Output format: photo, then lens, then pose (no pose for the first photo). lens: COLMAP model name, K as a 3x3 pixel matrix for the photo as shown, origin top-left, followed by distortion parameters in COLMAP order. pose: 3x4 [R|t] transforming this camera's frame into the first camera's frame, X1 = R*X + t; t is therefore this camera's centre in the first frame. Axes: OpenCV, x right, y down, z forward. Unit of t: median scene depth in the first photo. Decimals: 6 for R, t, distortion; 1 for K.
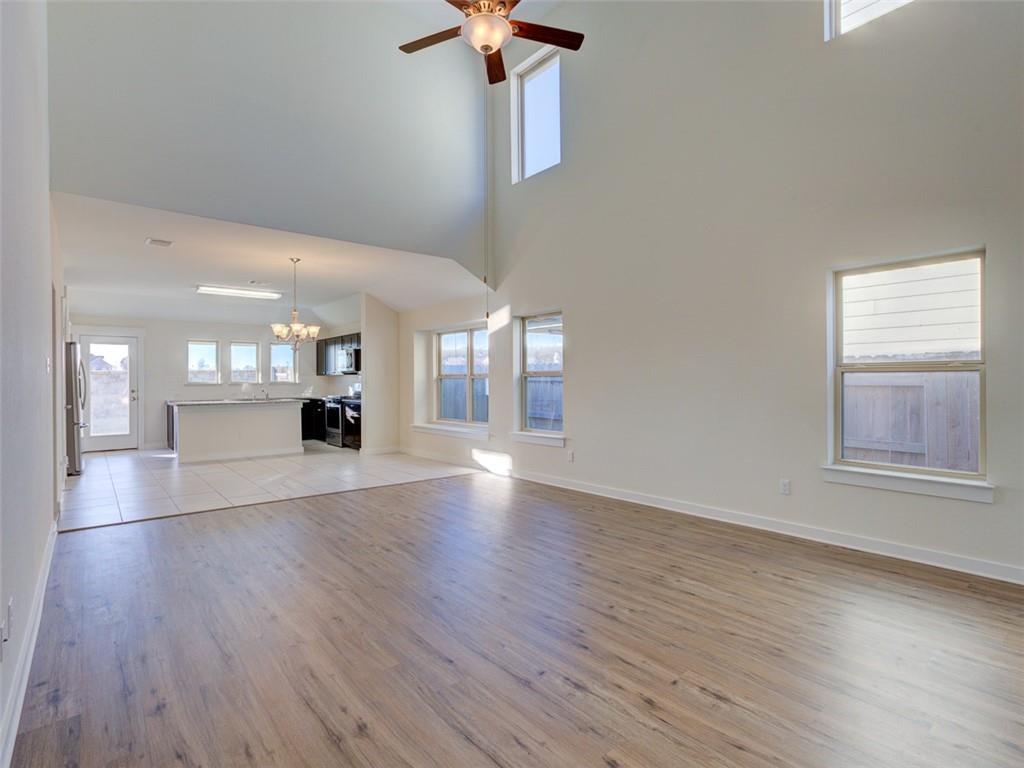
lens RADIAL K [[514.9, 0, 508.5], [0, 514.9, 381.3], [0, 0, 1]] dist [-0.045615, 0.031485]
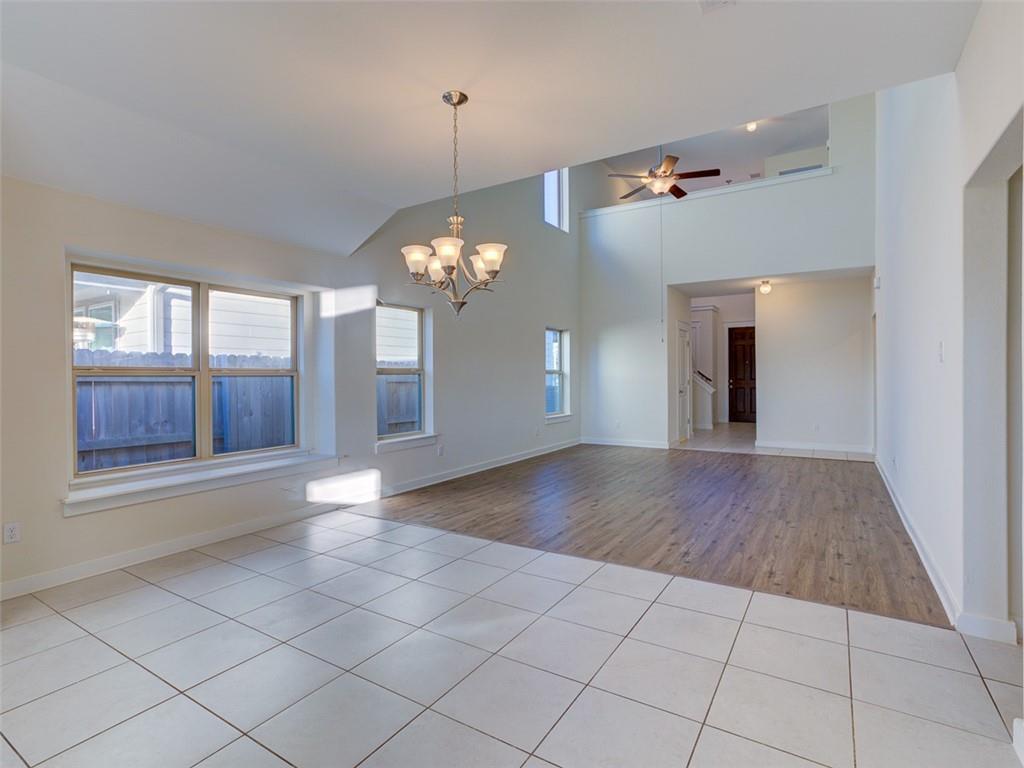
lens RADIAL K [[514.9, 0, 508.5], [0, 514.9, 381.3], [0, 0, 1]] dist [-0.045615, 0.031485]
pose [[-0.311841, 0.001063, 0.950134, -0.612990], [0.005966, 0.999982, 0.000840, 0.002080], [-0.950115, 0.005931, -0.311842, 0.793562]]
